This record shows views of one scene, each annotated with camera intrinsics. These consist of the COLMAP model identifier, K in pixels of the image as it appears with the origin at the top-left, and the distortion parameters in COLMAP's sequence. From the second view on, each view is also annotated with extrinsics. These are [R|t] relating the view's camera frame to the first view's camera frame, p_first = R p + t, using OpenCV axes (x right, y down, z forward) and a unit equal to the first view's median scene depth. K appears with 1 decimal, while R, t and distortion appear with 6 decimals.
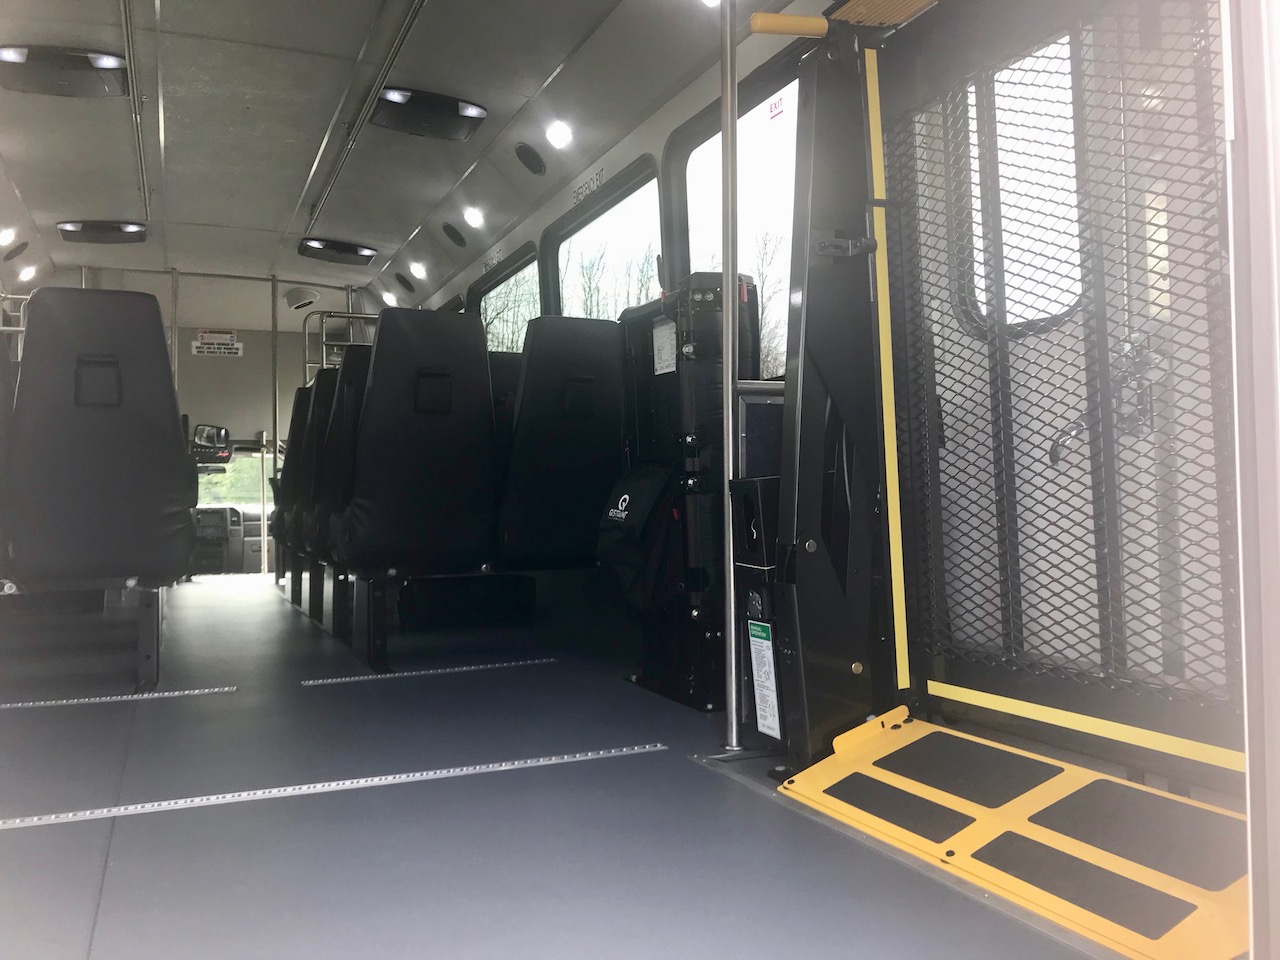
lens RADIAL K [[1063.7, 0, 625.0], [0, 1063.7, 462.1], [0, 0, 1]] dist [0.038458, -0.063152]
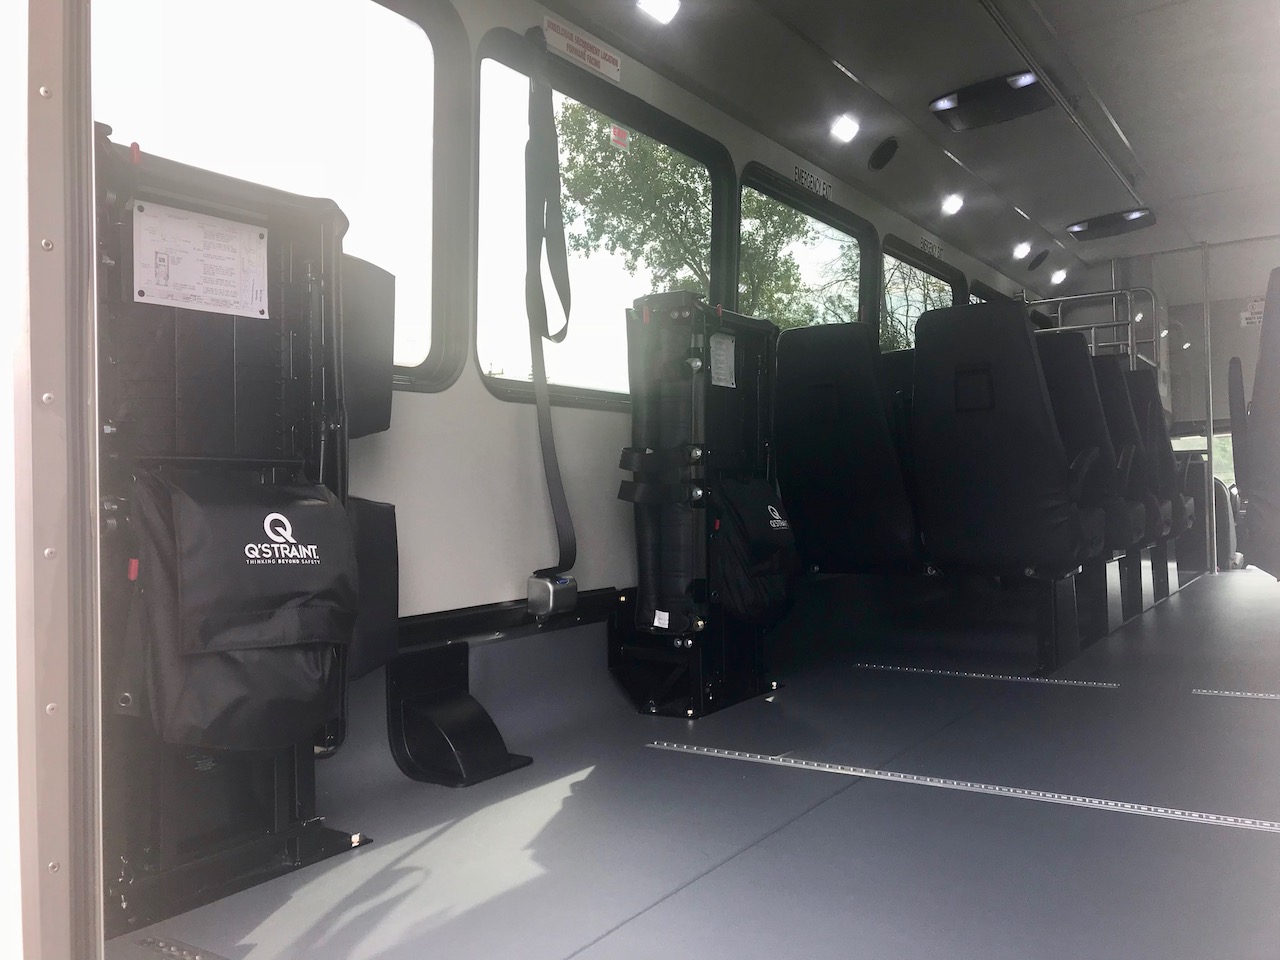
lens RADIAL K [[1040.1, 0, 638.8], [0, 1040.1, 462.3], [0, 0, 1]] dist [0.063315, -0.078919]
pose [[0.526731, -0.028176, -0.849565, 0.123629], [0.049085, 0.998791, -0.002692, -0.006570], [0.848614, -0.040283, 0.527477, 0.070870]]
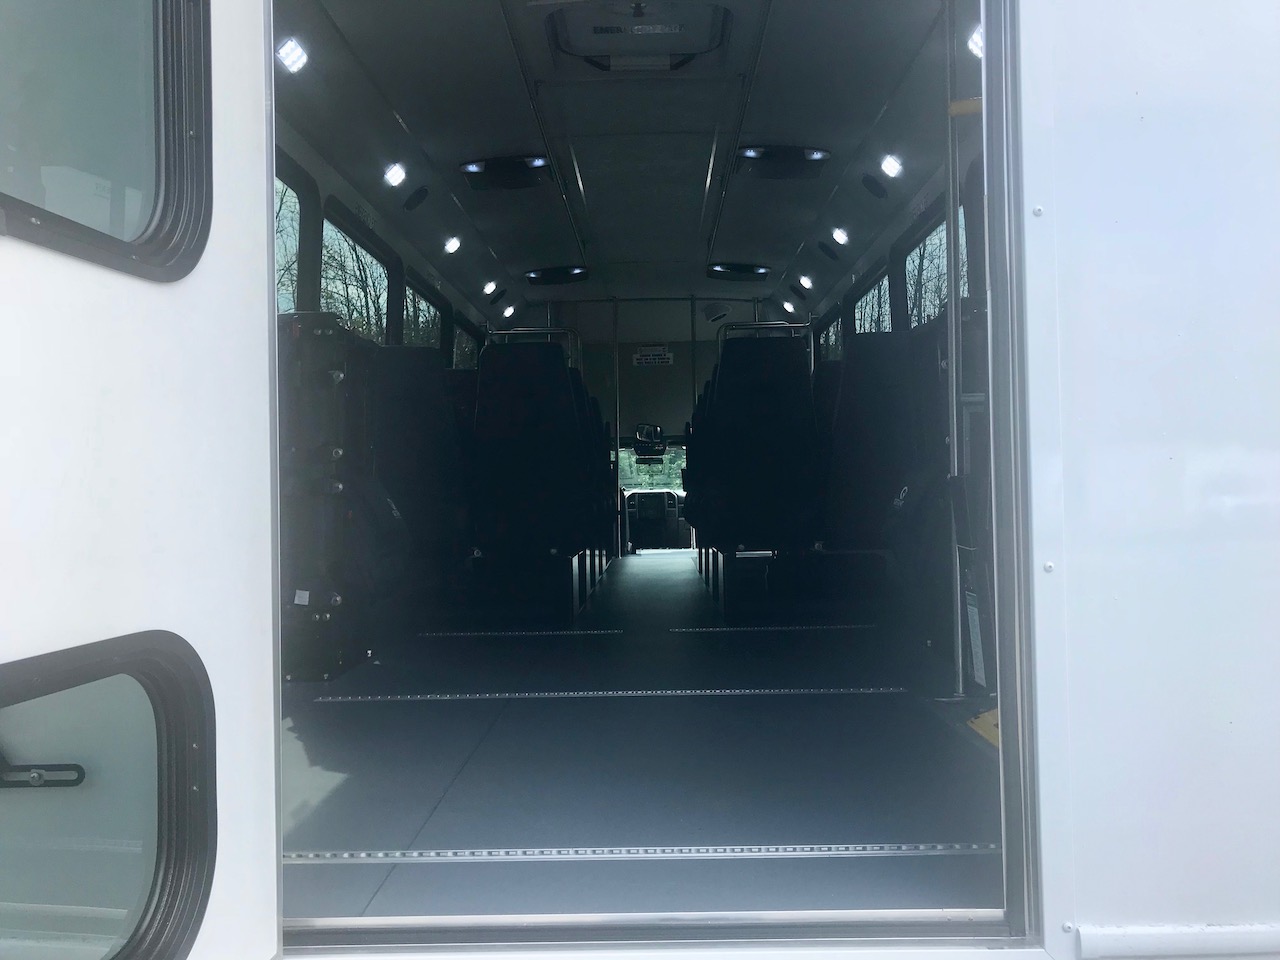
lens RADIAL K [[1063.7, 0, 625.0], [0, 1063.7, 462.1], [0, 0, 1]] dist [0.038458, -0.063152]
pose [[0.906206, -0.014958, -0.422572, 0.110963], [0.022558, 0.999661, 0.012990, -0.009669], [0.422234, -0.021304, 0.906236, -0.109188]]
